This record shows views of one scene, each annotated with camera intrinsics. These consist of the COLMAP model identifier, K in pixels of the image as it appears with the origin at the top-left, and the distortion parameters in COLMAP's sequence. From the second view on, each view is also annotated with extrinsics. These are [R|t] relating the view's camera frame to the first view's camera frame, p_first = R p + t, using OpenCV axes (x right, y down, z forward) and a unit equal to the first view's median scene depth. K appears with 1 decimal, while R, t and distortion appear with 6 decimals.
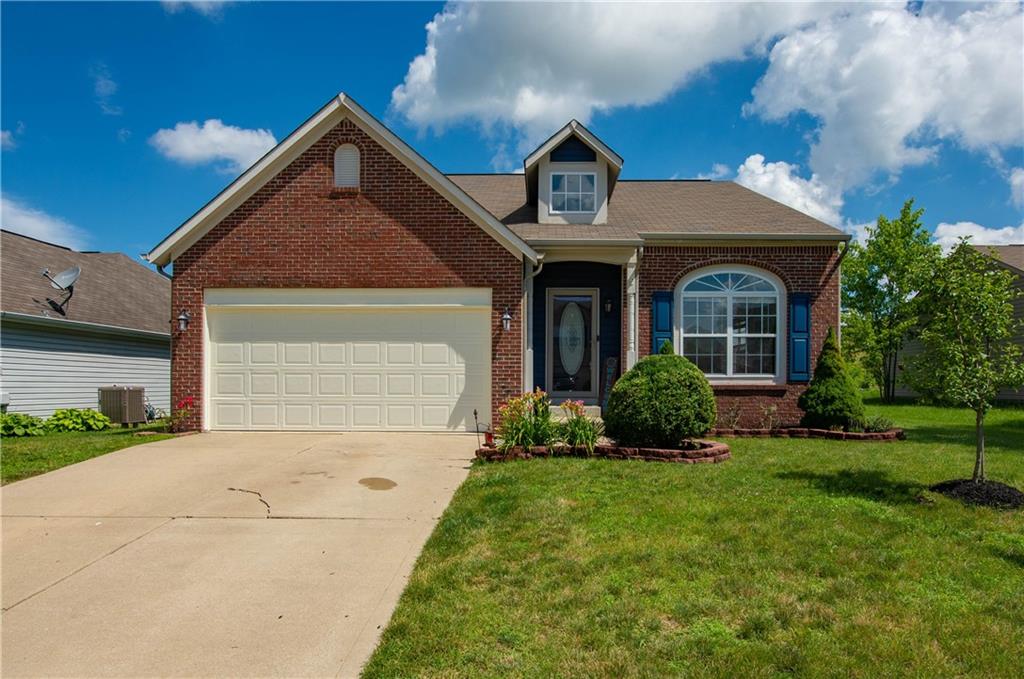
lens RADIAL K [[620.9, 0, 512.9], [0, 620.9, 385.0], [0, 0, 1]] dist [-0.001364, -0.000344]
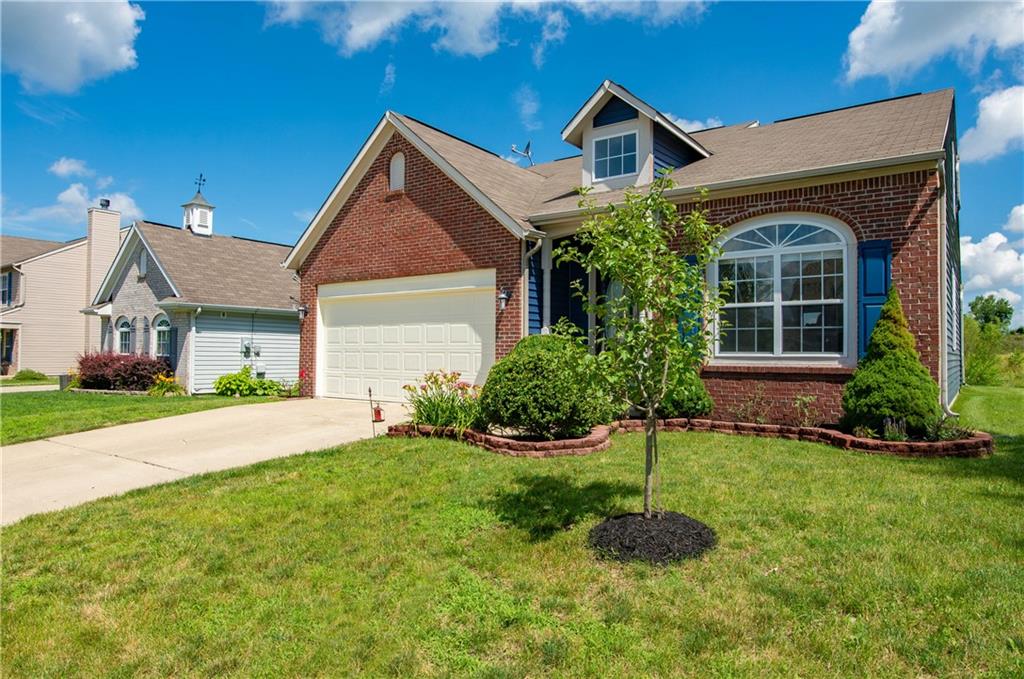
lens RADIAL K [[618.5, 0, 512.0], [0, 618.5, 339.5], [0, 0, 1]] dist [0.000130, -0.000118]
pose [[0.827148, -0.010136, -0.561893, 0.541289], [-0.005418, 0.999647, -0.026008, -0.013028], [0.561958, 0.024556, 0.826801, 0.175014]]
